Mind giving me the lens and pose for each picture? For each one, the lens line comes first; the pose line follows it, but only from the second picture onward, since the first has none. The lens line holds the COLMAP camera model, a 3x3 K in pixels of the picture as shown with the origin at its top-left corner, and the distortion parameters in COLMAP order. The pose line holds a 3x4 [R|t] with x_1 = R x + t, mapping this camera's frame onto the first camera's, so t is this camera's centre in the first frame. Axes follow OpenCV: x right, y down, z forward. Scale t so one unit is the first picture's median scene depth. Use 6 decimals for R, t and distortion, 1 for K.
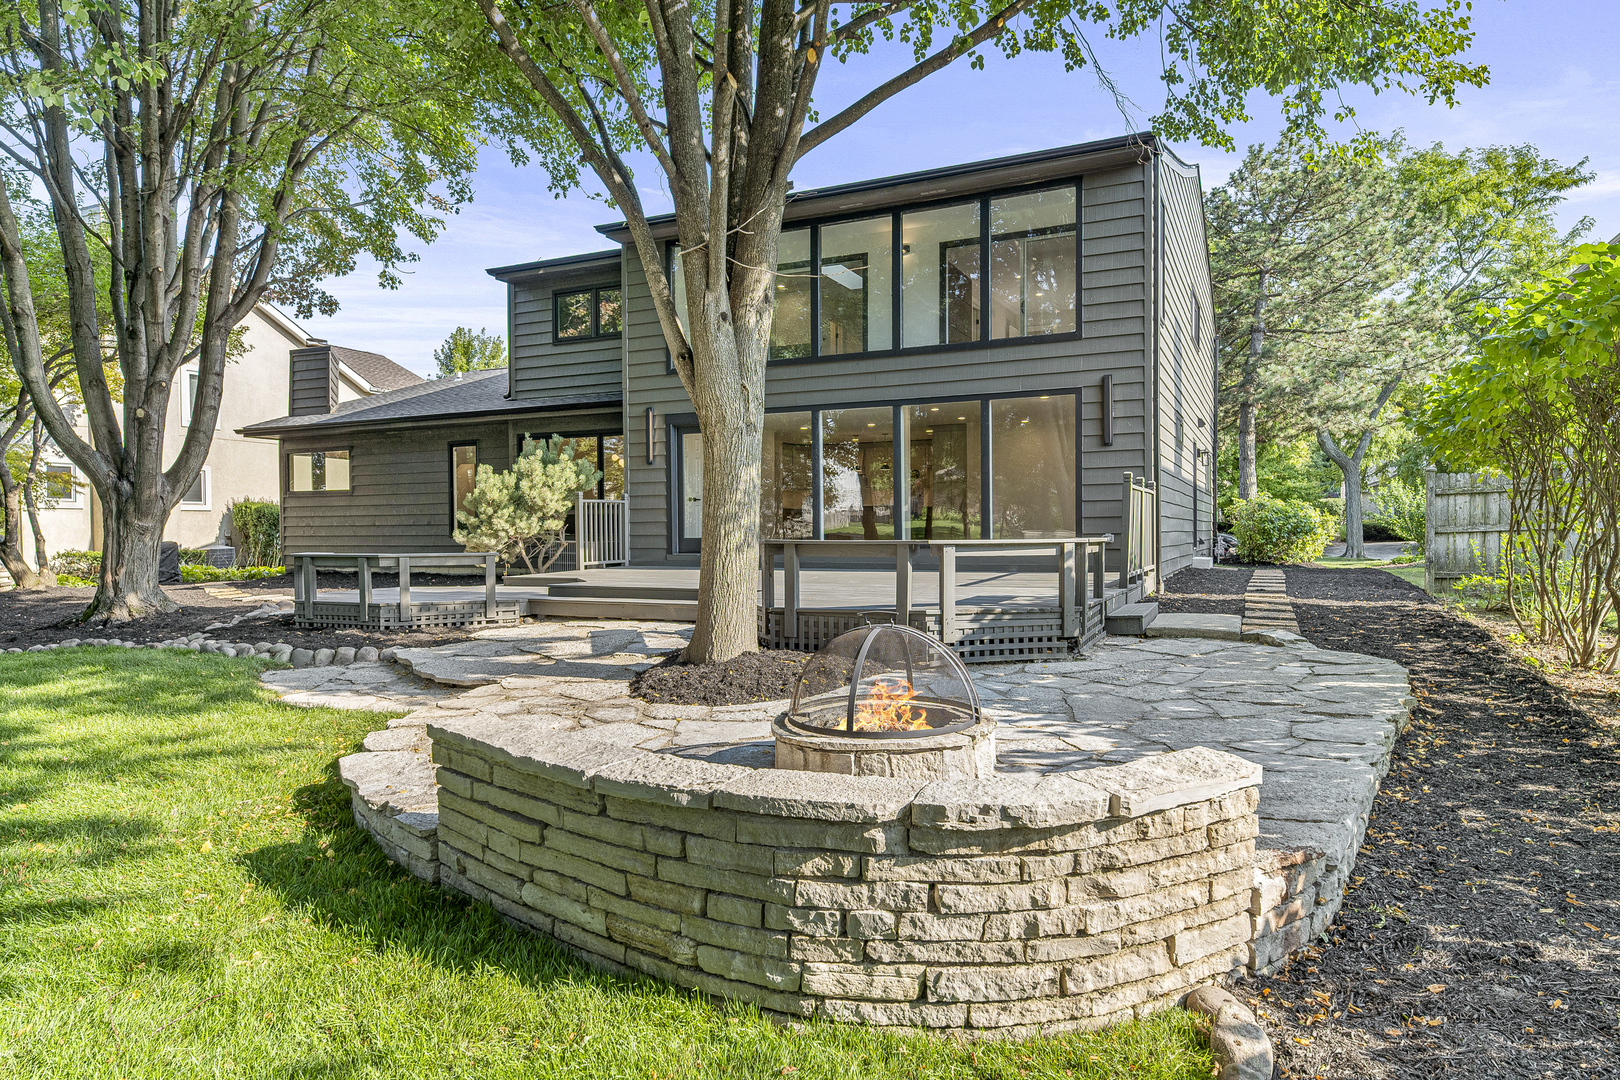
lens RADIAL K [[1030.0, 0, 812.8], [0, 1030.0, 539.6], [0, 0, 1]] dist [-0.000120, -0.000060]
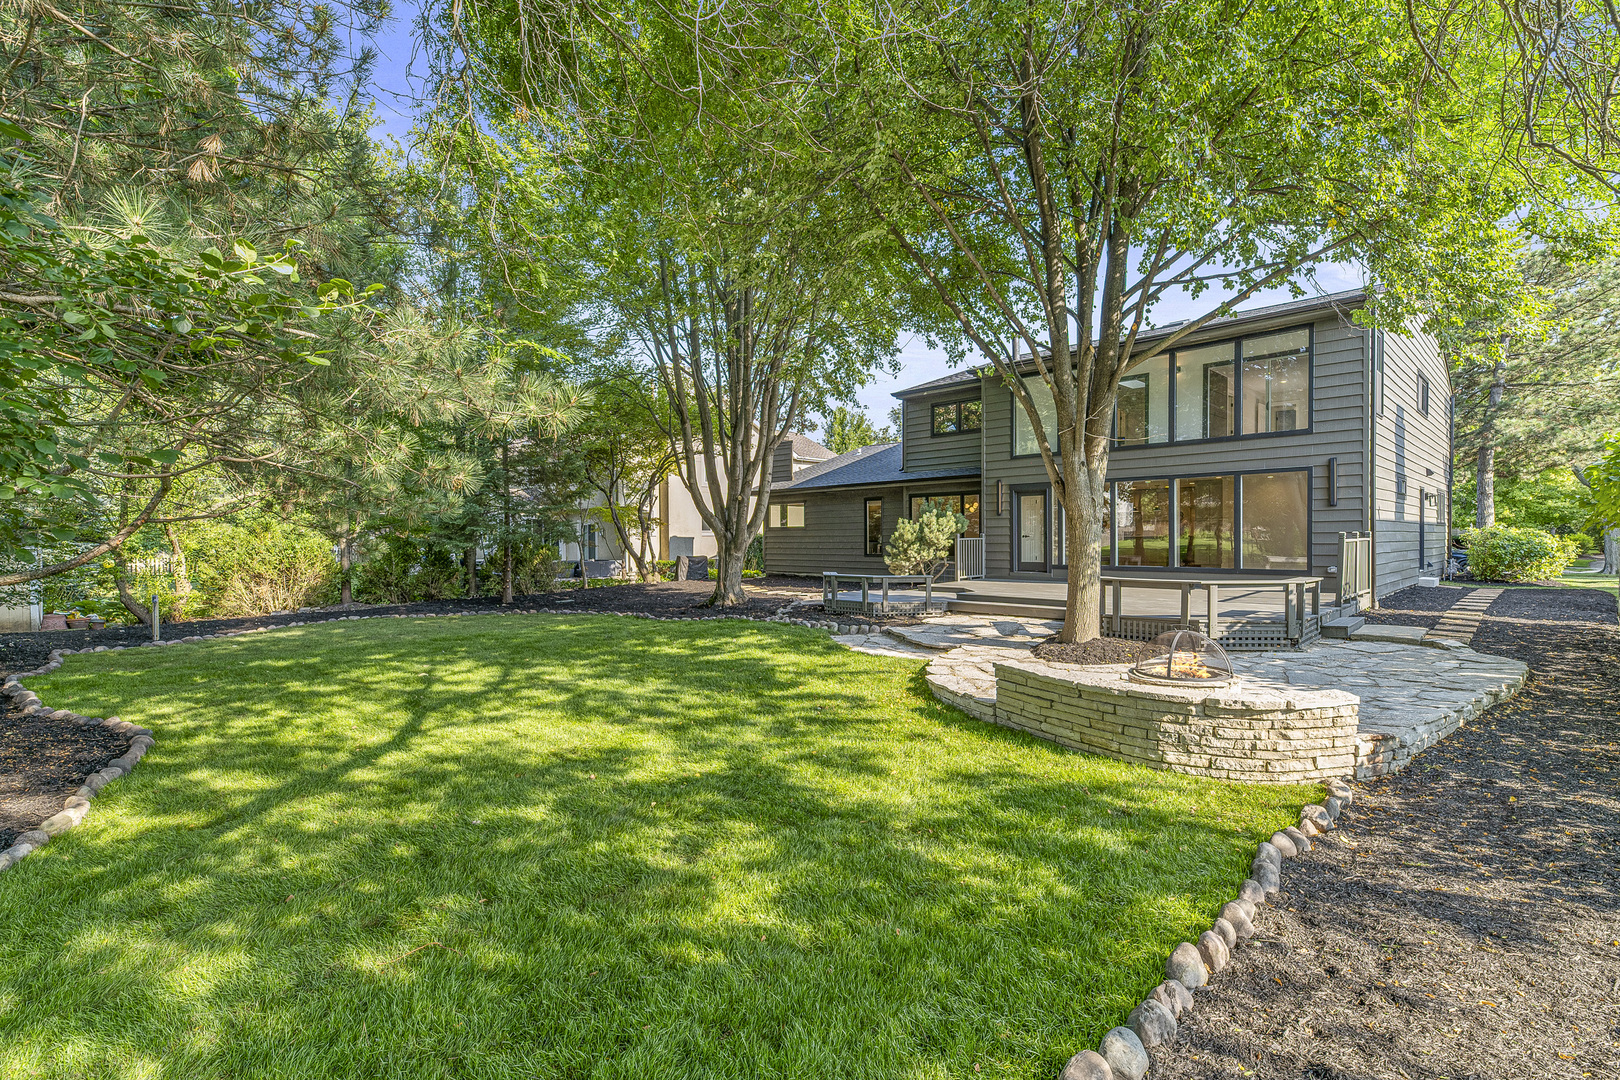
lens RADIAL K [[759.5, 0, 798.3], [0, 759.5, 546.4], [0, 0, 1]] dist [0.000881, -0.000016]
pose [[0.936494, 0.005195, -0.350645, -0.059376], [-0.004650, 0.999986, 0.002396, -0.043431], [0.350652, -0.000613, 0.936506, -0.359085]]
